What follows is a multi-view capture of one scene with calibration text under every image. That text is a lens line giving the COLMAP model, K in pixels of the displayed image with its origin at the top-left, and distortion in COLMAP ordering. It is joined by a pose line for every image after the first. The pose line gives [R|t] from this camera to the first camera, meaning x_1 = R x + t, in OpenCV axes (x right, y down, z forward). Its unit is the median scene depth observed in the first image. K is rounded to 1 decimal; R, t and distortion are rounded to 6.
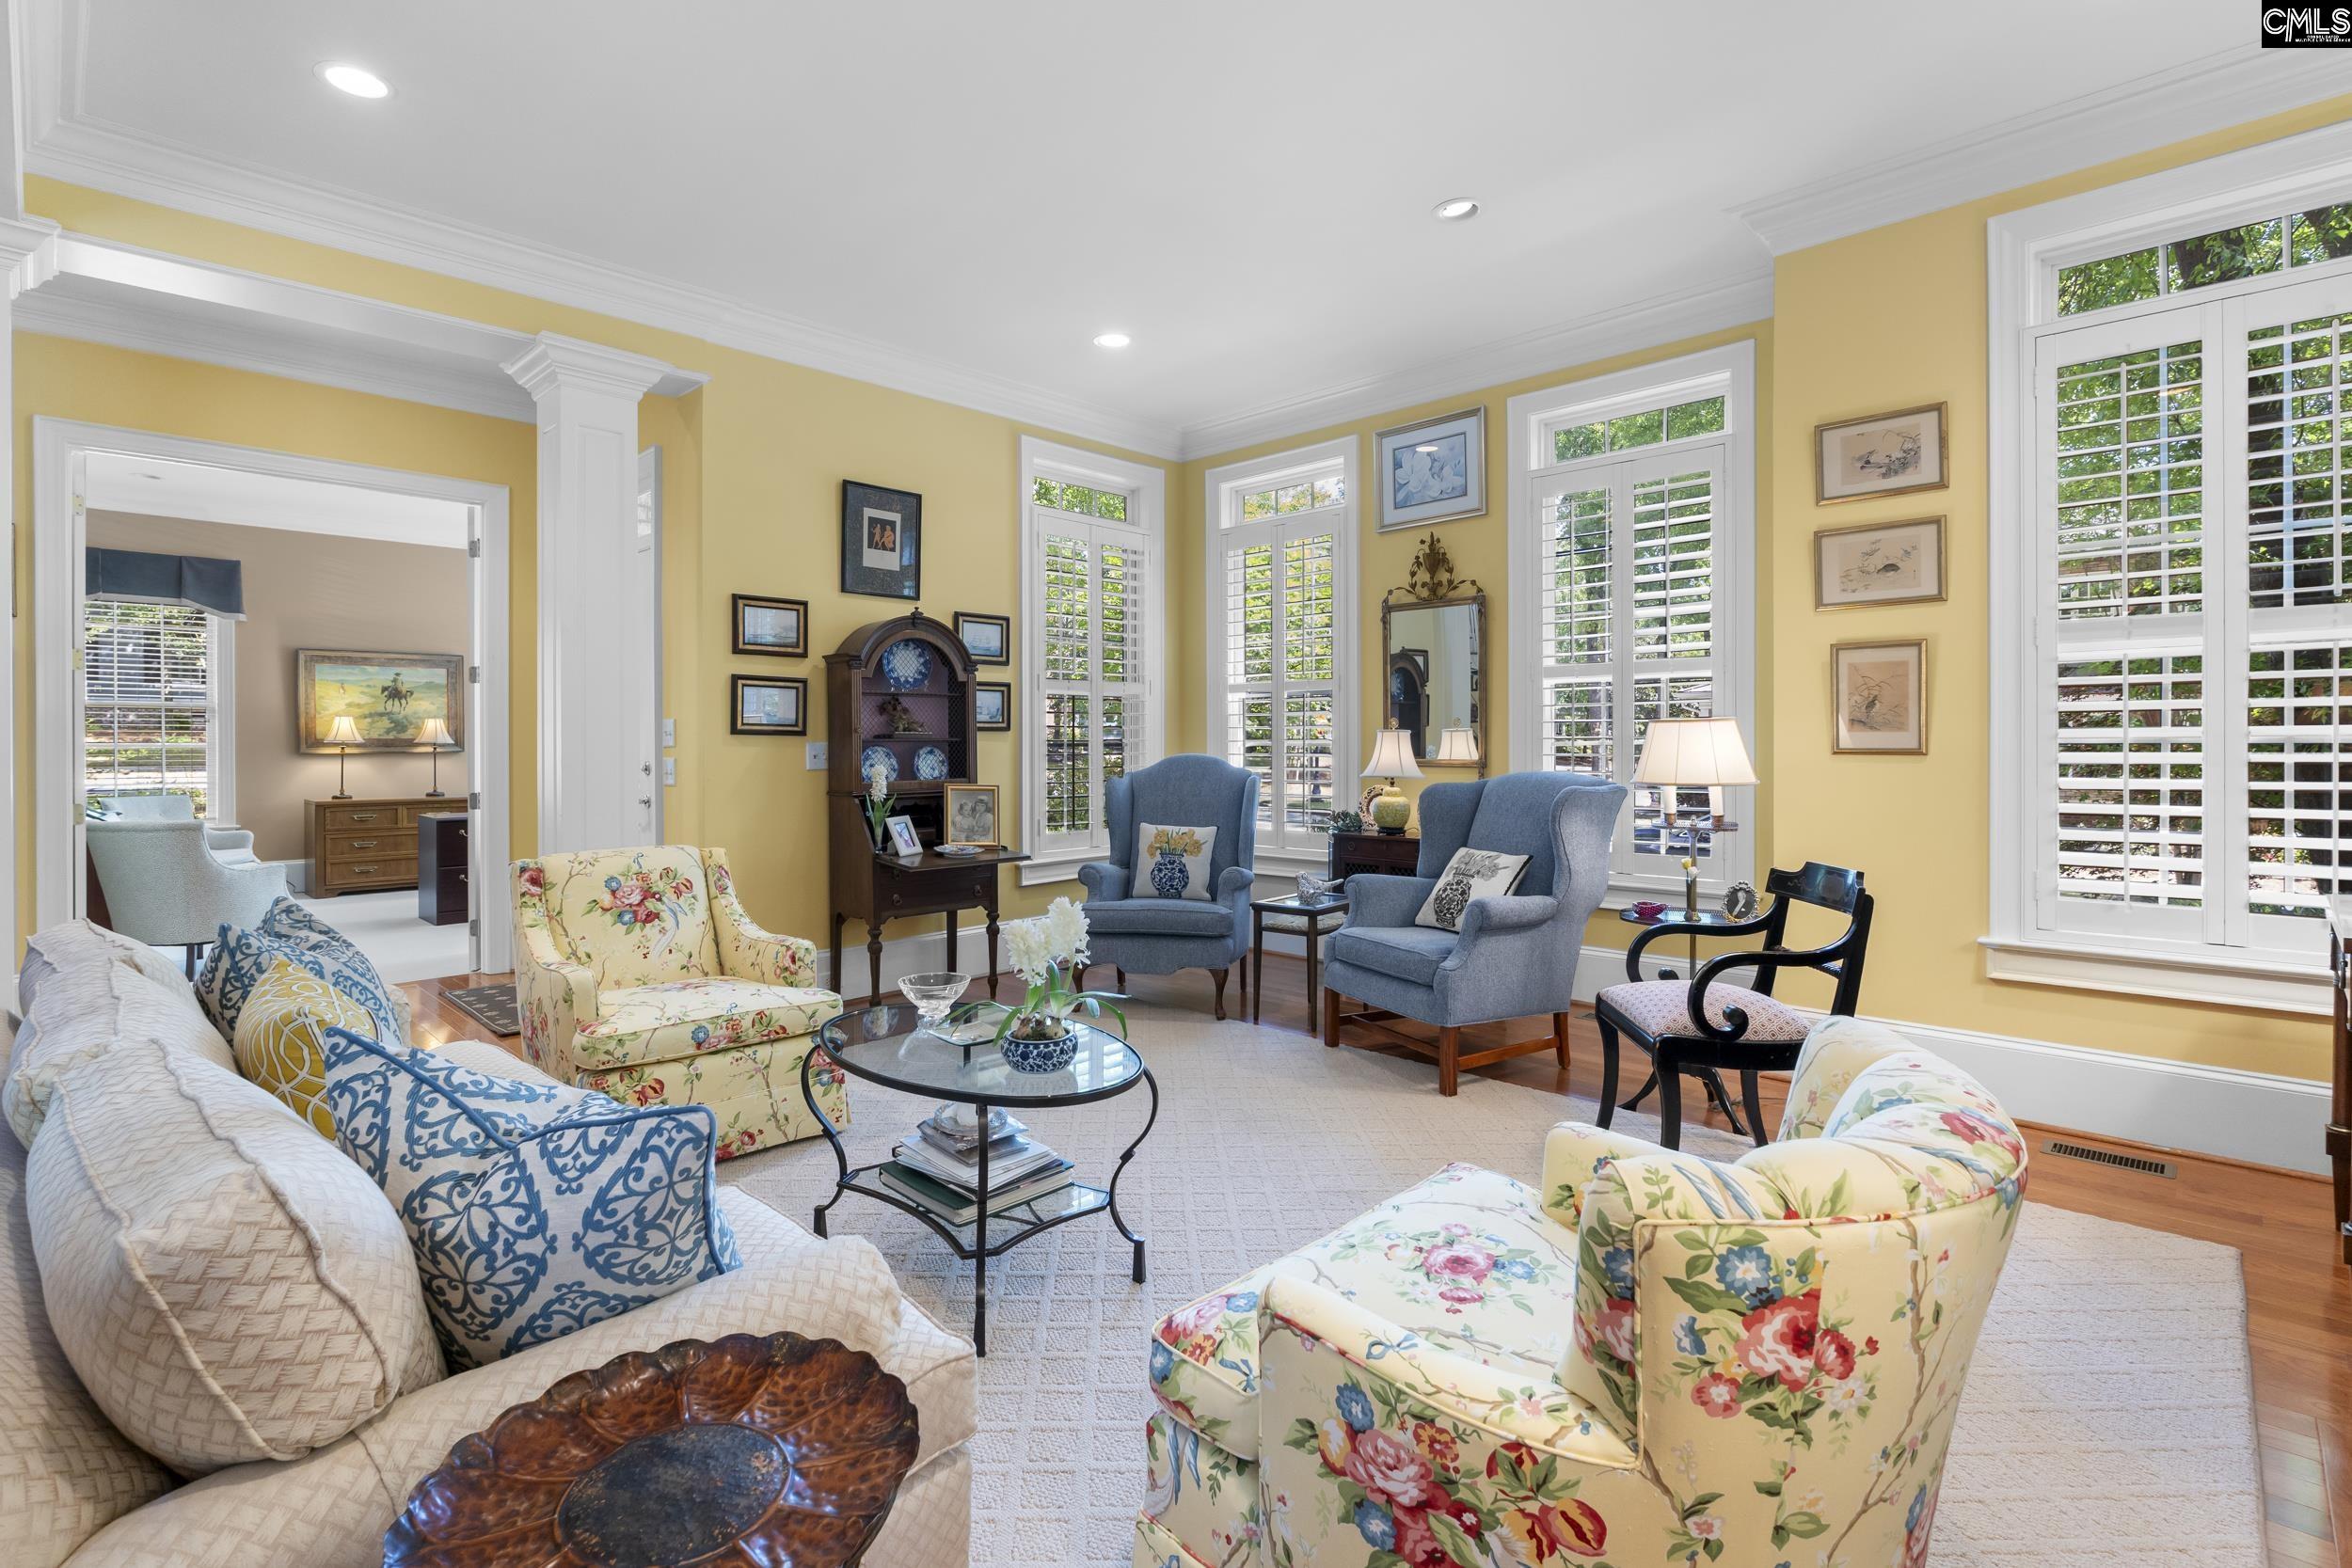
lens RADIAL K [[1089.1, 0, 1169.4], [0, 1089.1, 741.2], [0, 0, 1]] dist [-0.008574, 0.000801]
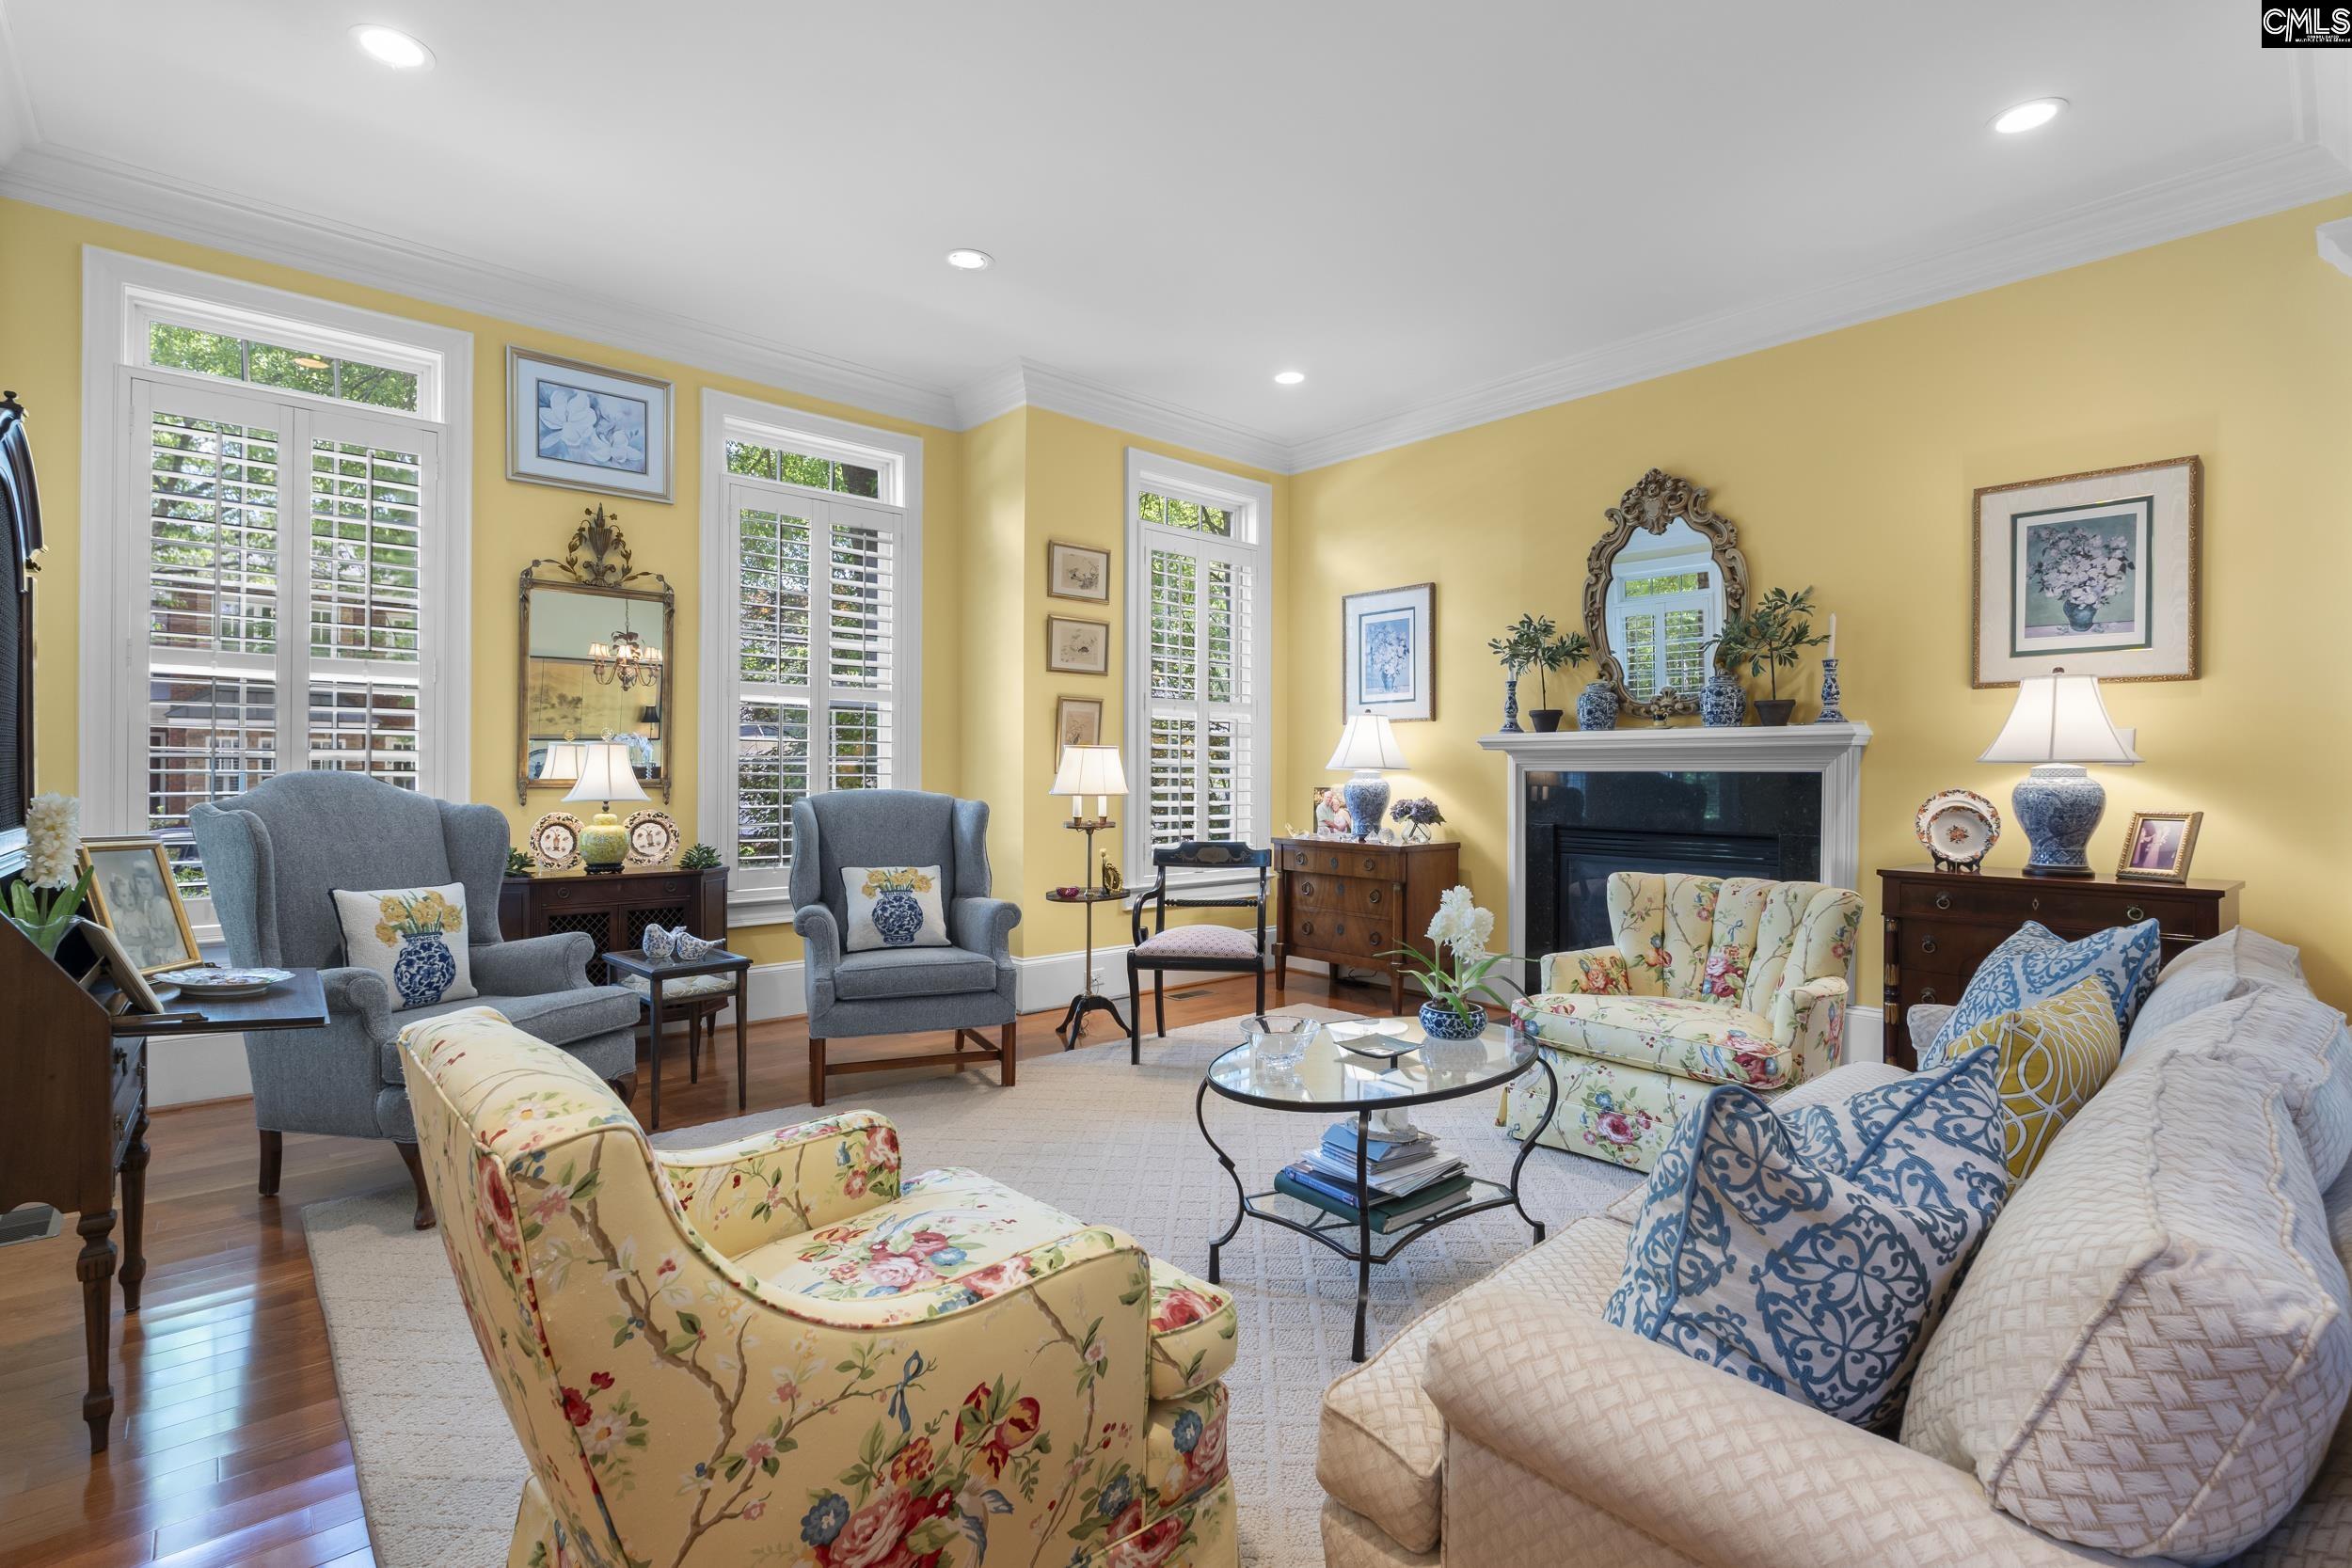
lens RADIAL K [[1078.5, 0, 1171.7], [0, 1078.5, 766.4], [0, 0, 1]] dist [-0.010322, 0.000133]
pose [[0.068109, 0.011824, 0.997608, -0.730132], [-0.009388, 0.999893, -0.011210, 0.015994], [-0.997634, -0.008602, 0.068213, 0.693168]]
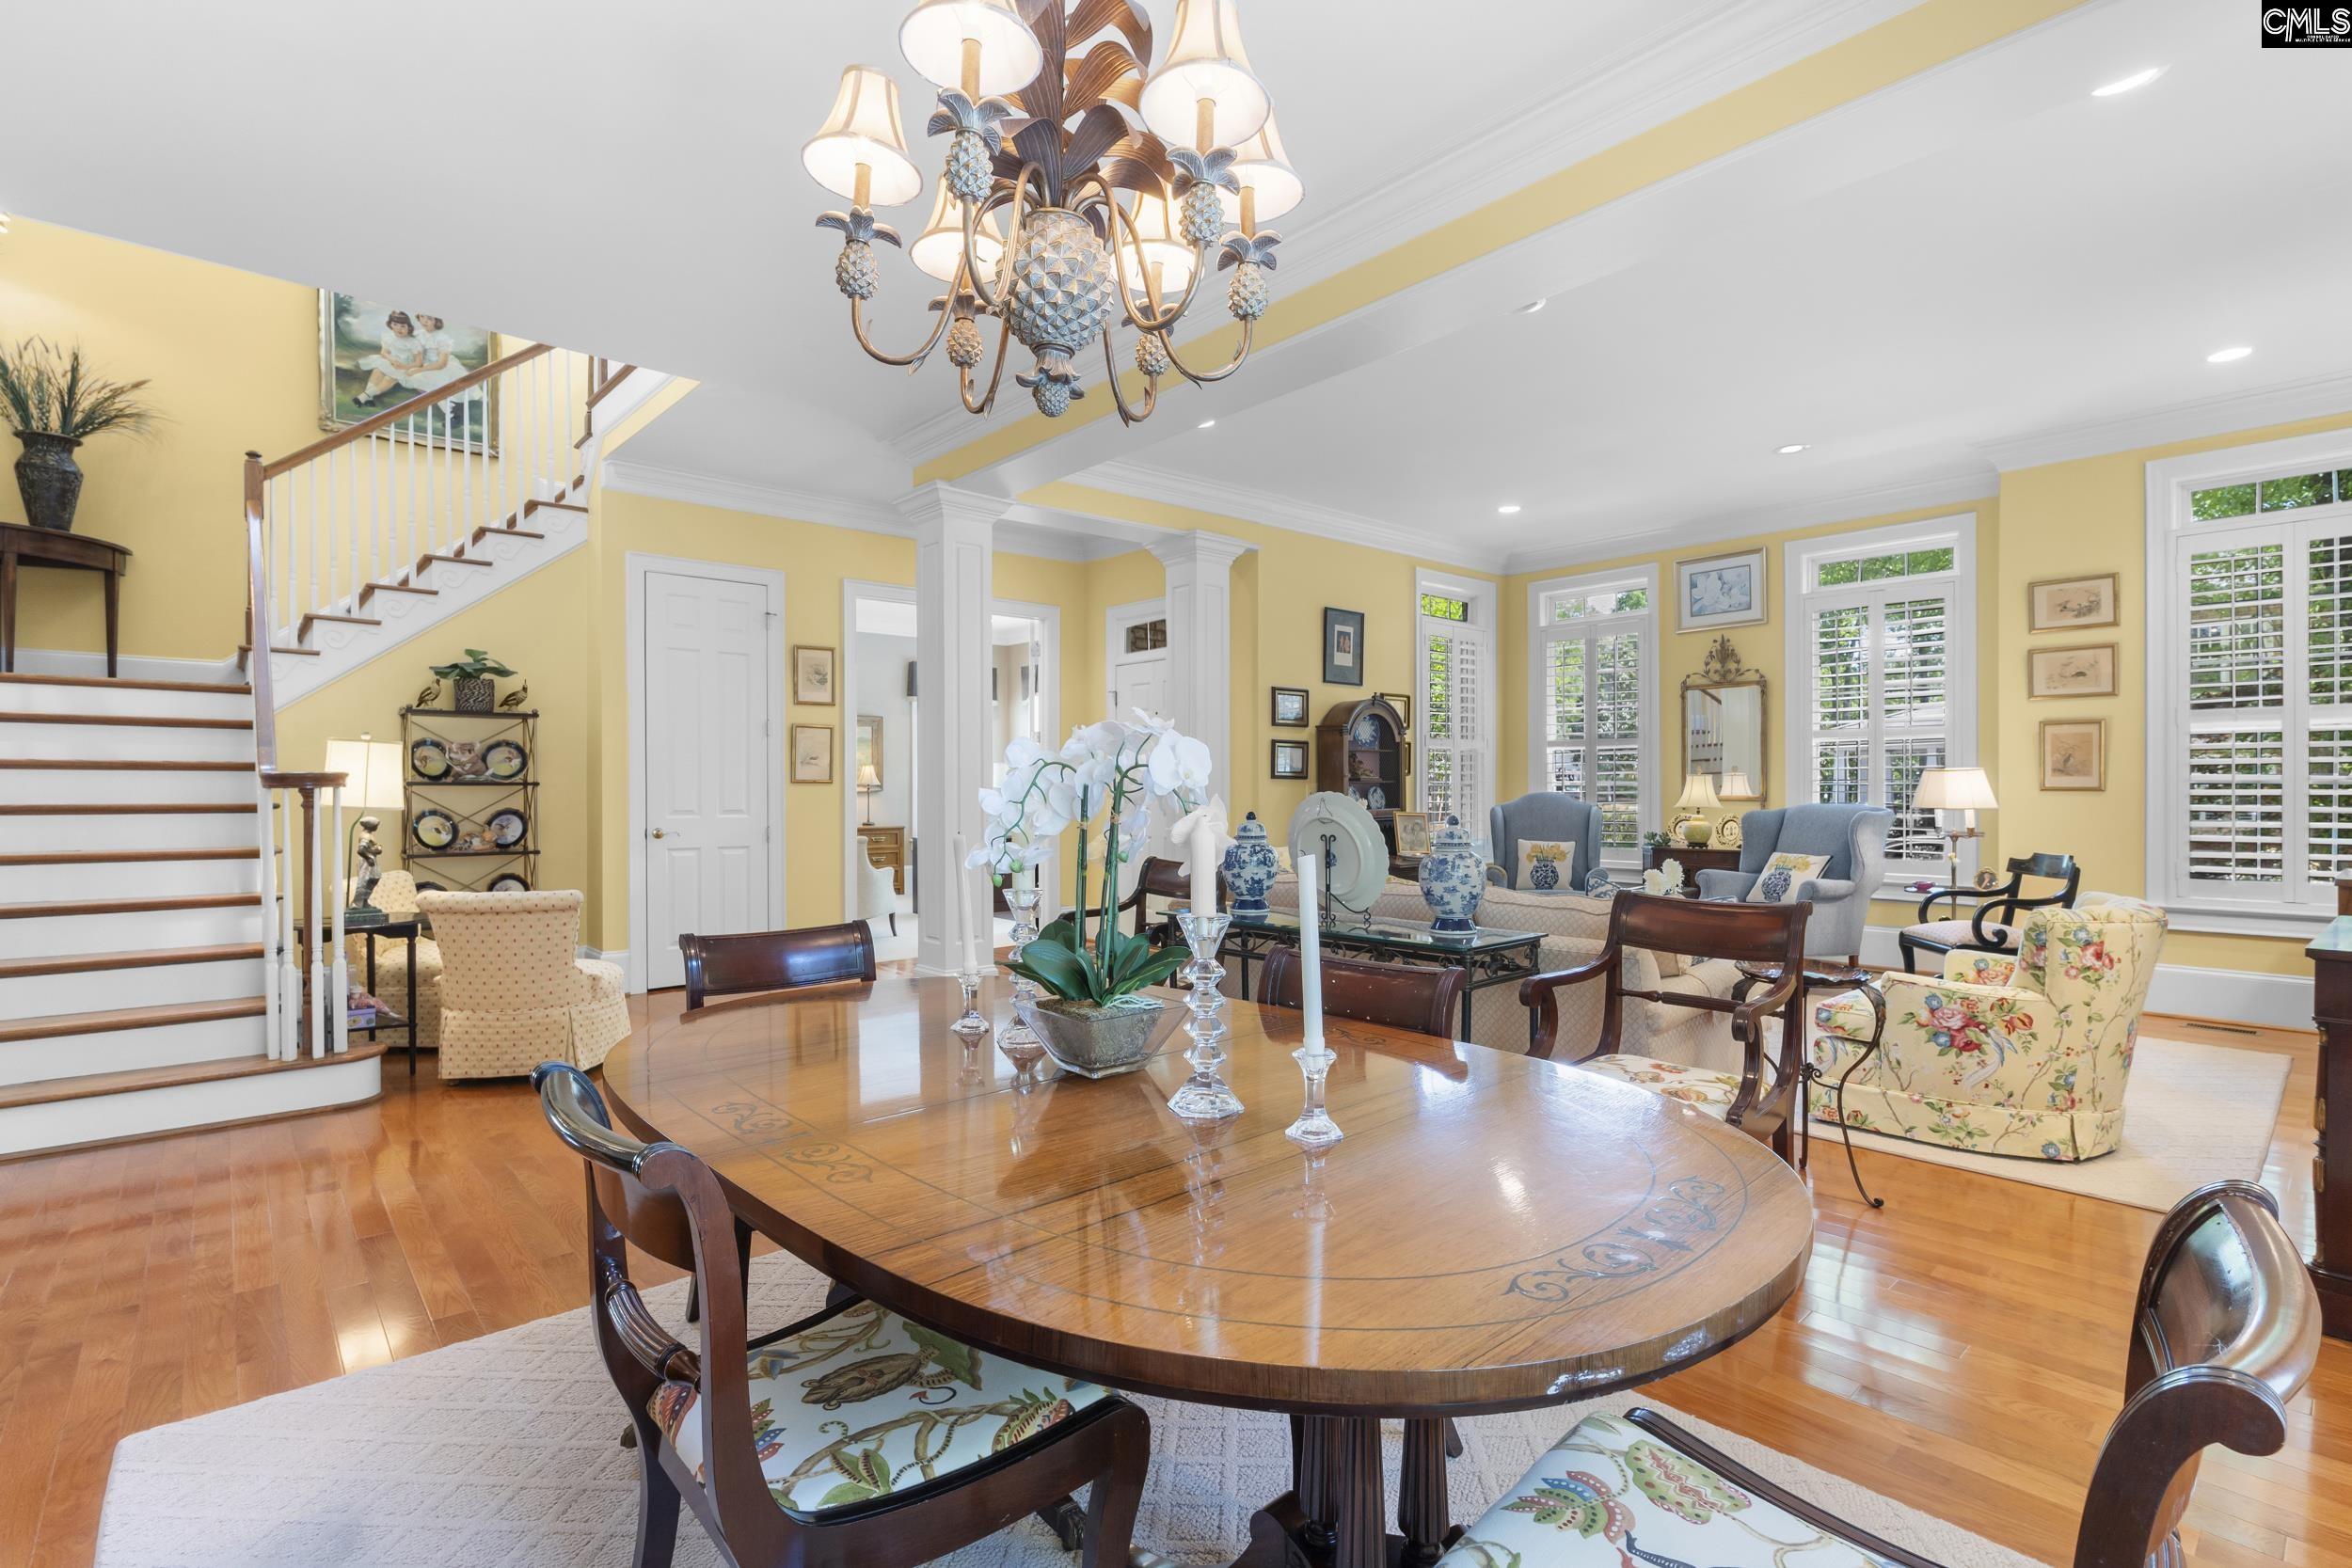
lens RADIAL K [[1092.3, 0, 1176.0], [0, 1092.3, 784.0], [0, 0, 1]] dist [-0.002648, -0.000363]
pose [[0.997324, -0.000673, -0.073101, -0.491355], [0.000800, 0.999998, 0.001714, -0.001563], [0.073099, -0.001767, 0.997323, -0.628756]]
